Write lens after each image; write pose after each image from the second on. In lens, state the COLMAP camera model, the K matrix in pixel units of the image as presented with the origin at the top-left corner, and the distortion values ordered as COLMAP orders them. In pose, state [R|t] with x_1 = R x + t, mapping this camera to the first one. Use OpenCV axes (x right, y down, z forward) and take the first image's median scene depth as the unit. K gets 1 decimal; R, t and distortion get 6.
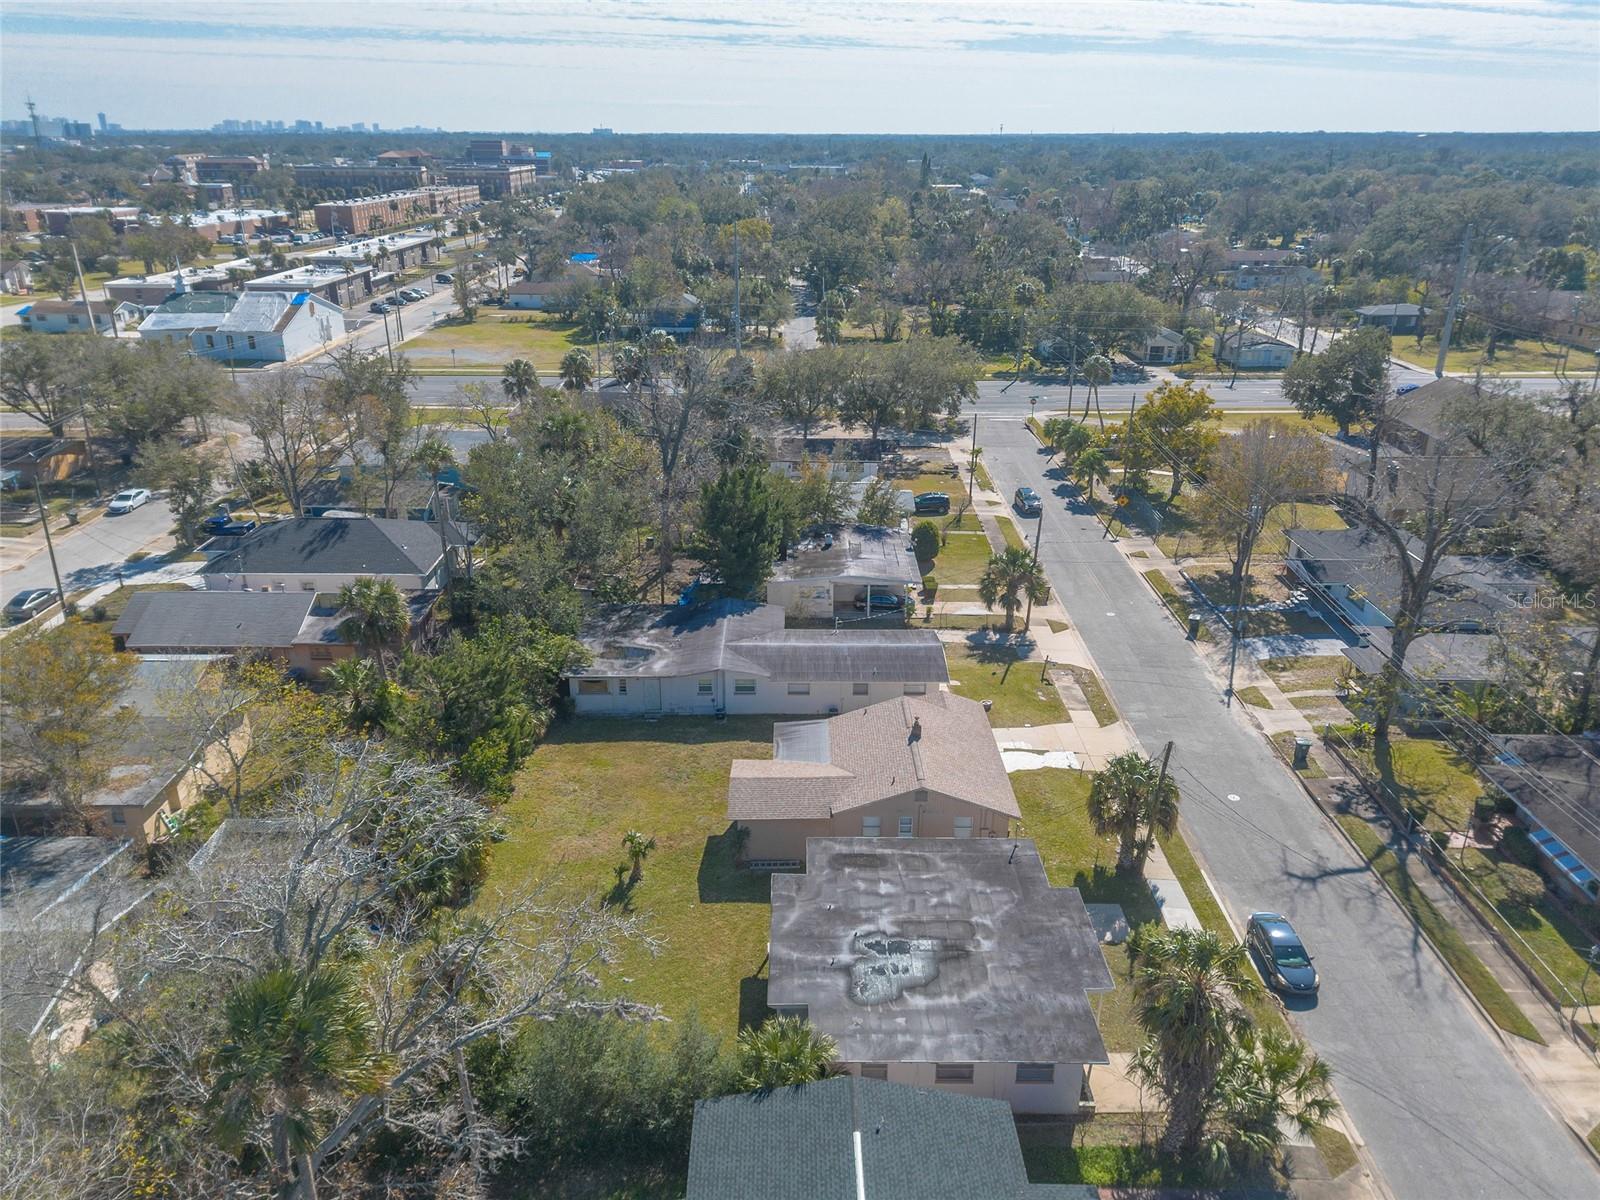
lens RADIAL K [[1135.6, 0, 793.2], [0, 1135.6, 601.1], [0, 0, 1]] dist [0.084196, -0.086659]
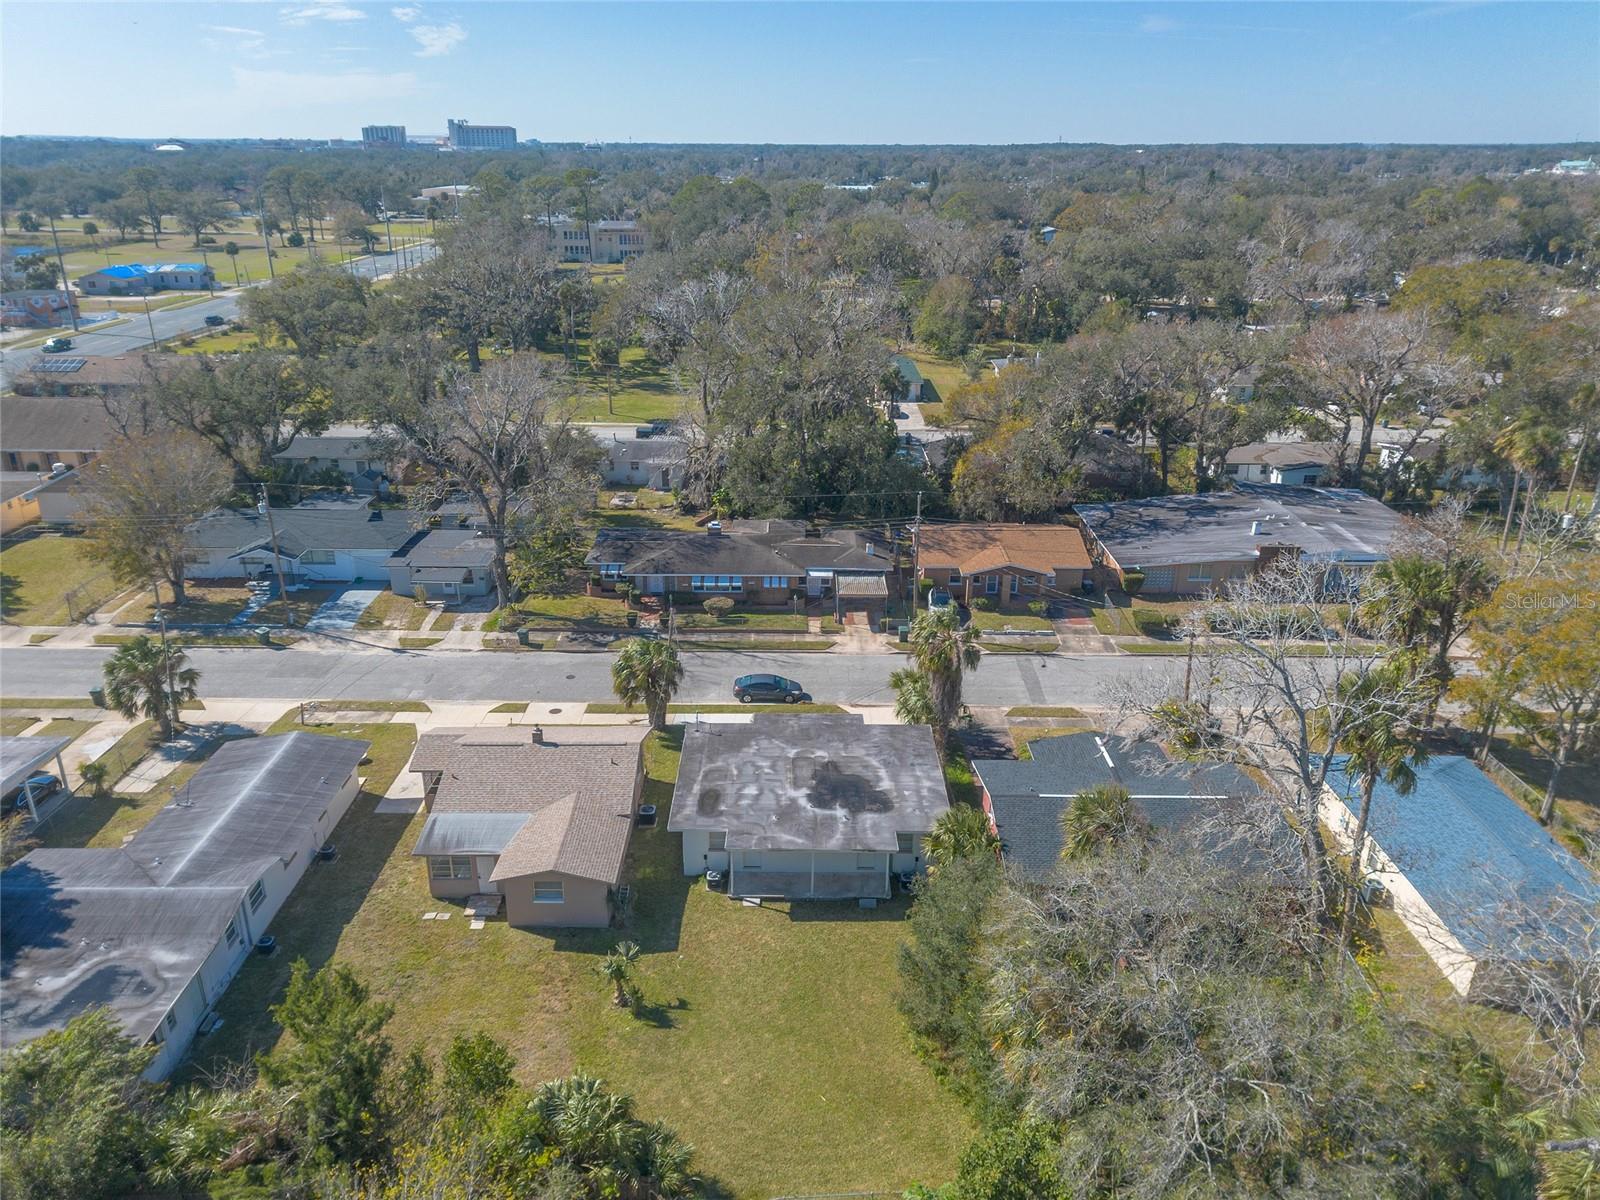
lens RADIAL K [[1135.6, 0, 793.2], [0, 1135.6, 601.1], [0, 0, 1]] dist [0.084196, -0.086659]
pose [[0.003196, -0.374027, 0.927412, -0.545090], [0.374637, 0.860322, 0.345678, -0.176262], [-0.927166, 0.346338, 0.142874, 0.433198]]
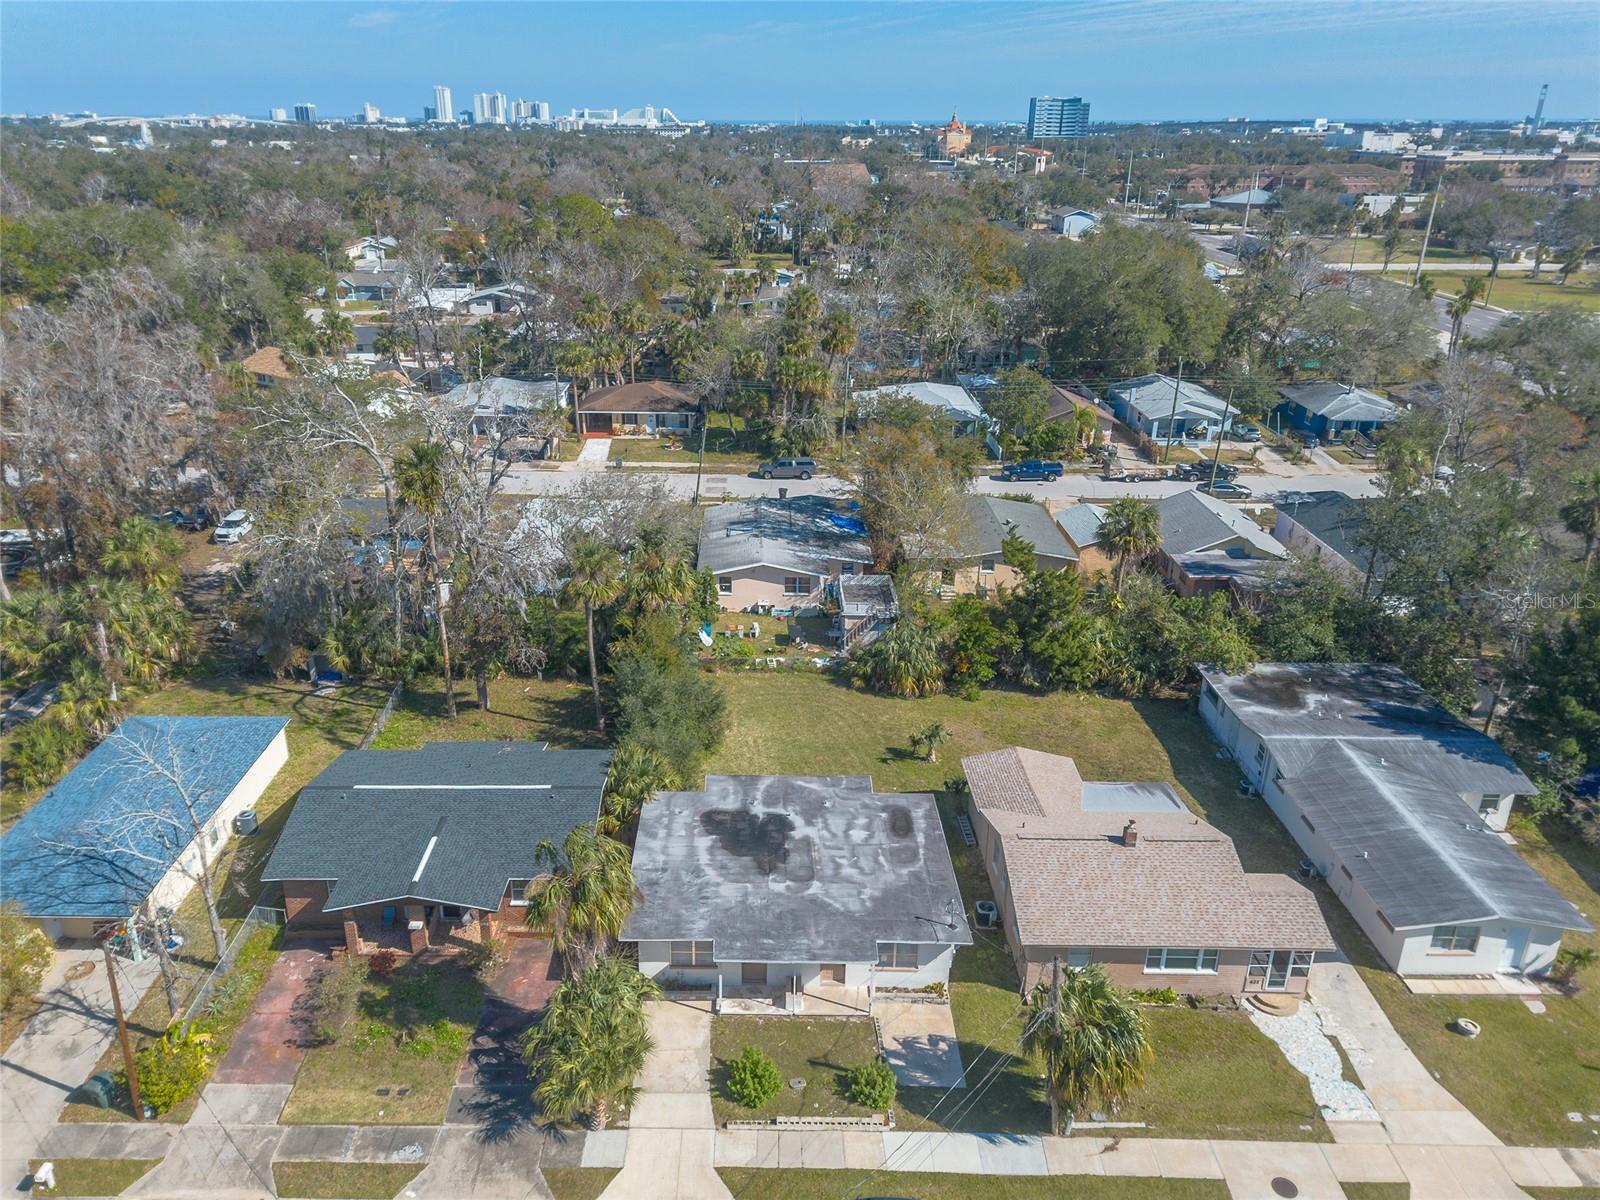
lens RADIAL K [[1142.9, 0, 752.3], [0, 1142.9, 603.1], [0, 0, 1]] dist [0.082491, -0.075838]
pose [[-0.009791, 0.383353, -0.923550, 0.567378], [-0.380916, 0.852528, 0.357910, -0.153923], [0.924558, 0.355299, 0.137678, 0.413982]]
